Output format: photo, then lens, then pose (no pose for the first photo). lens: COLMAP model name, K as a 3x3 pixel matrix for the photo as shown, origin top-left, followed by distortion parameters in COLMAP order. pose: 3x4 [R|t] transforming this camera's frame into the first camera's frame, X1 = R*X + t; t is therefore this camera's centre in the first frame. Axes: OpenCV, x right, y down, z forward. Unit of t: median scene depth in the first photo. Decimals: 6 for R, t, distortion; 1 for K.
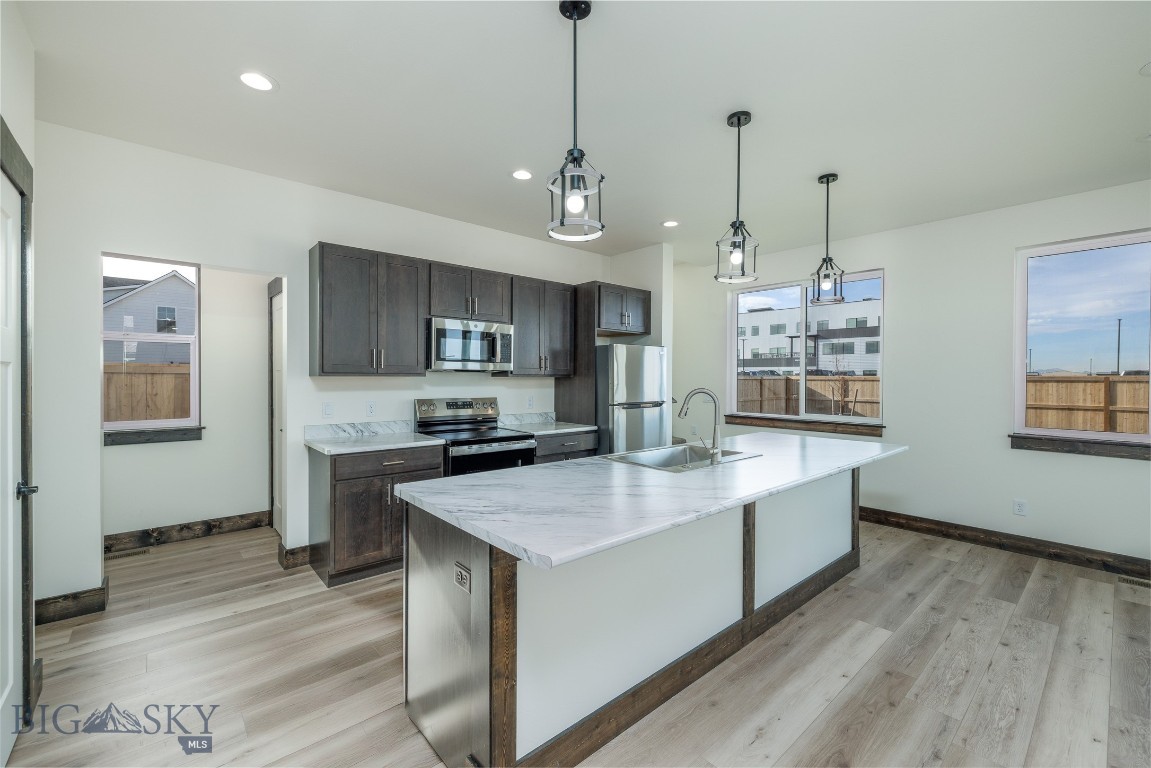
lens RADIAL K [[479.3, 0, 576.7], [0, 479.3, 380.2], [0, 0, 1]] dist [-0.000838, -0.000171]
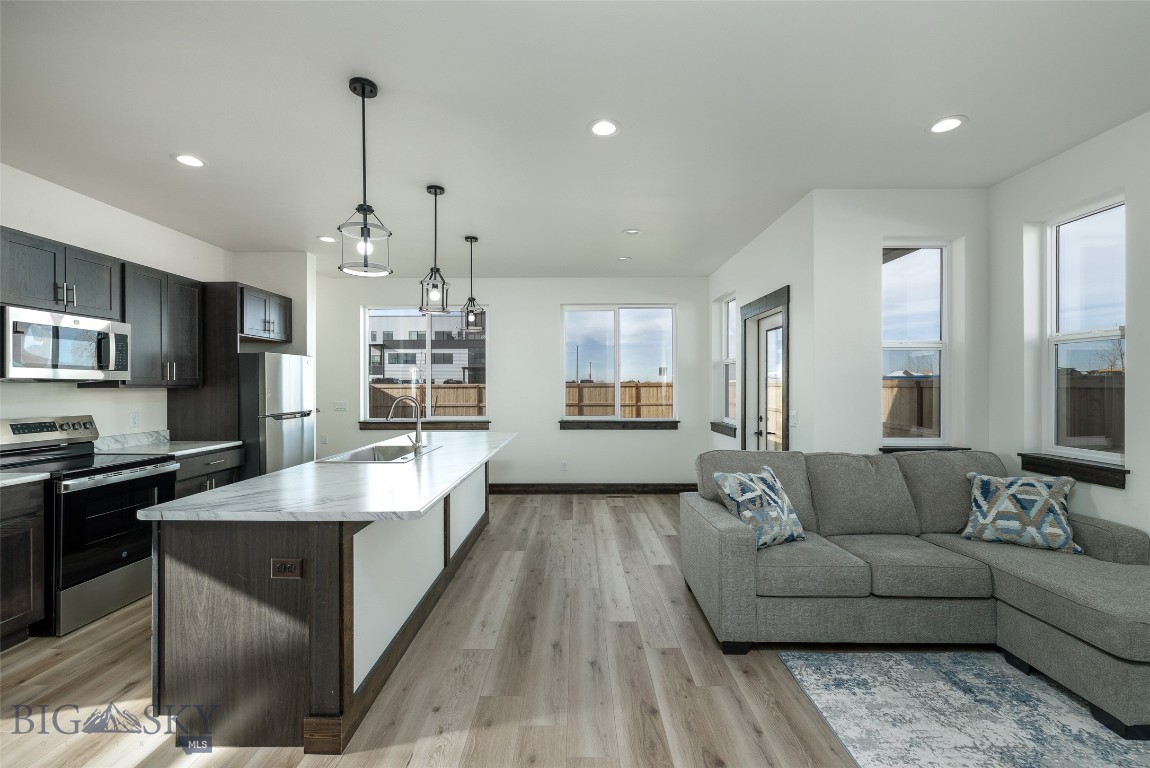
lens RADIAL K [[487.4, 0, 575.1], [0, 487.4, 385.6], [0, 0, 1]] dist [-0.000161, -0.000024]
pose [[0.661428, -0.006786, 0.749978, -0.257834], [0.011398, 0.999935, -0.001004, -0.001685], [-0.749922, 0.009212, 0.661462, -0.104366]]
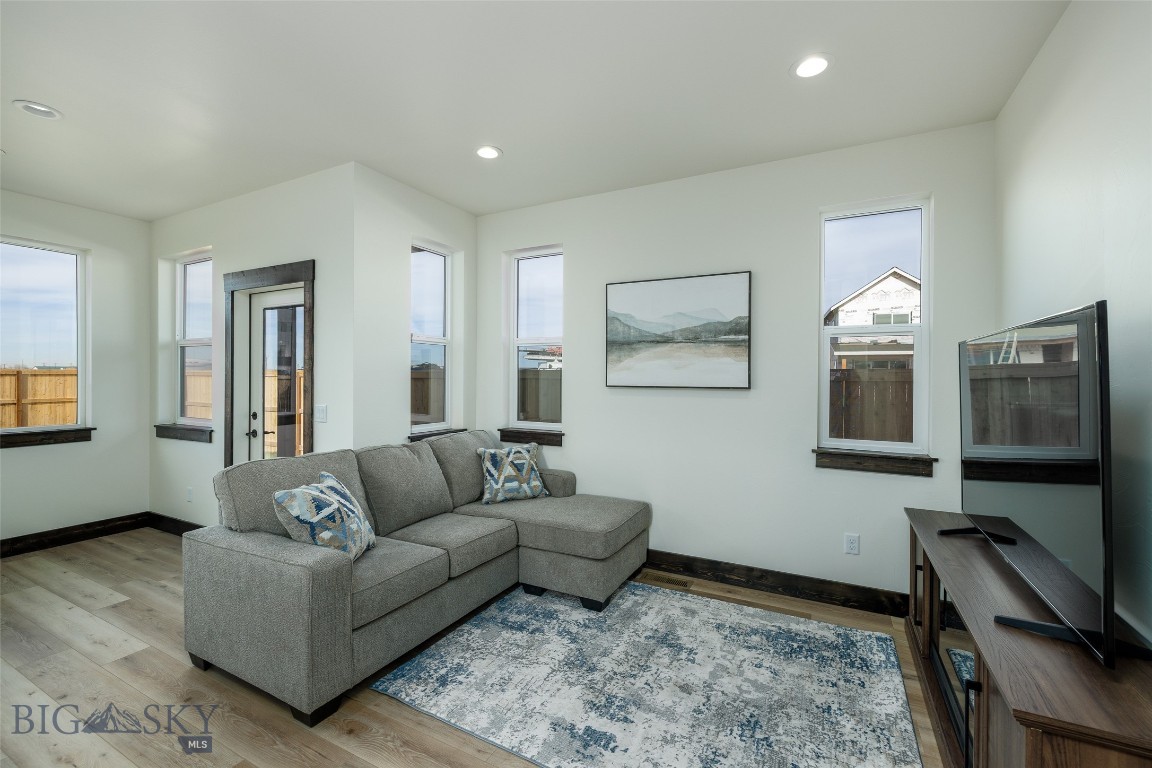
lens RADIAL K [[487.3, 0, 576.3], [0, 487.3, 378.1], [0, 0, 1]] dist [-0.002190, 0.000055]
pose [[-0.363229, -0.010253, 0.931643, -0.199573], [0.000255, 0.999938, 0.011104, -0.002303], [-0.931700, 0.004271, -0.363204, 0.095207]]
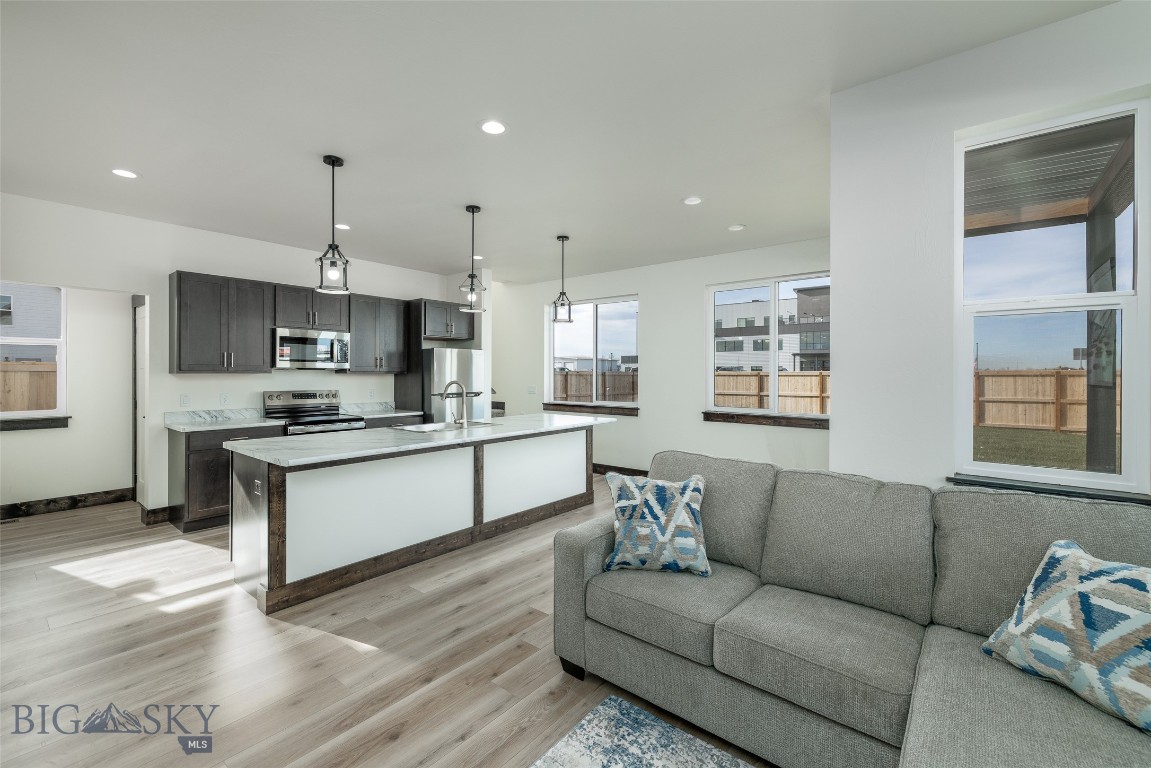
lens RADIAL K [[486.8, 0, 571.8], [0, 486.8, 373.0], [0, 0, 1]] dist [-0.001065, -0.000125]
pose [[0.986205, -0.003029, 0.165500, 0.242170], [0.004216, 0.999968, -0.006821, 0.003301], [-0.165474, 0.007424, 0.986186, -0.384985]]
